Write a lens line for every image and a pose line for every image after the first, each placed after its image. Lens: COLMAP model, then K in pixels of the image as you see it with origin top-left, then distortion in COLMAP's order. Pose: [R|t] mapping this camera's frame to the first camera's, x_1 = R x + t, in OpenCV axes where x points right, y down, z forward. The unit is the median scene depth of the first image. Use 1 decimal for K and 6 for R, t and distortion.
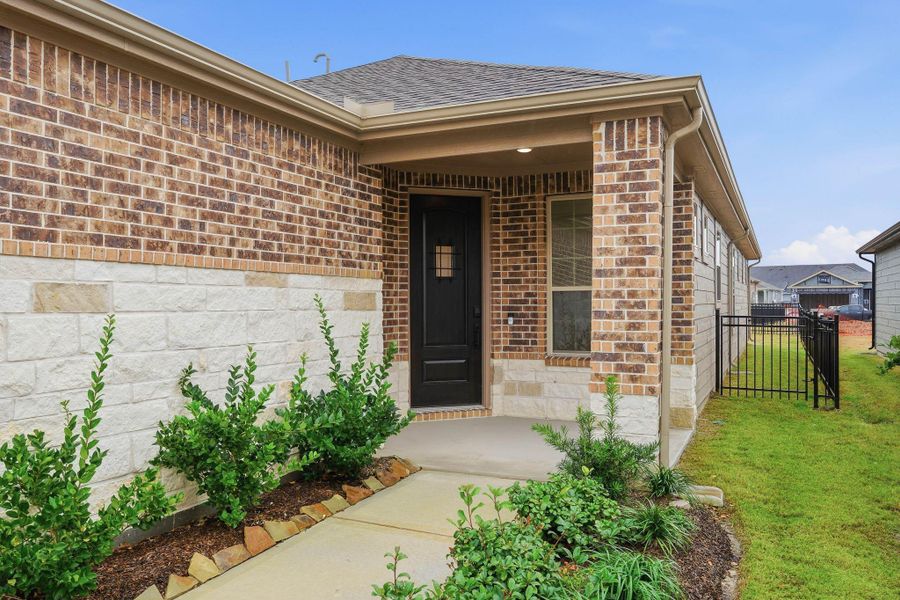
lens RADIAL K [[714.4, 0, 453.3], [0, 714.4, 302.0], [0, 0, 1]] dist [0.005491, 0.000759]
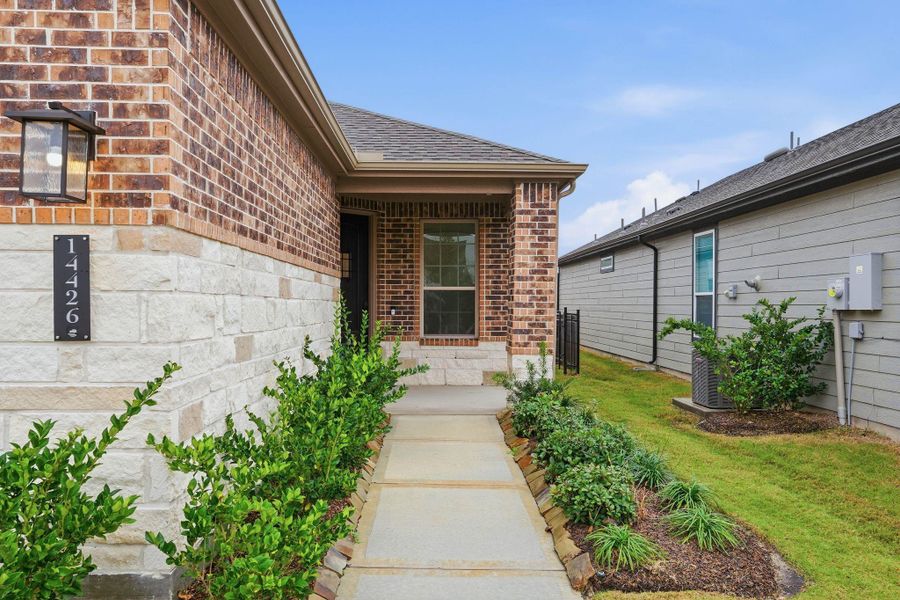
lens RADIAL K [[714.4, 0, 449.8], [0, 714.4, 300.7], [0, 0, 1]] dist [0.005491, 0.000759]
pose [[0.897365, 0.010356, 0.441167, -0.625858], [-0.008466, 0.999945, -0.006251, 0.019683], [-0.441207, 0.001874, 0.897403, -0.345616]]
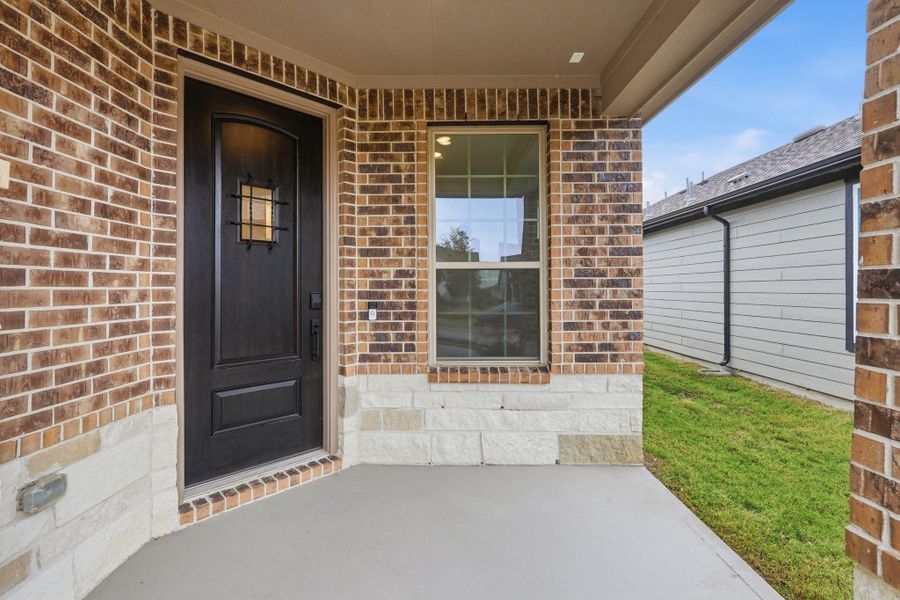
lens RADIAL K [[399.5, 0, 448.3], [0, 399.5, 287.3], [0, 0, 1]] dist [-0.009995, 0.001280]
pose [[0.909098, 0.005458, 0.416547, -0.009881], [-0.003004, 0.999974, -0.006548, 0.006779], [-0.416572, 0.004701, 0.909090, 1.003079]]
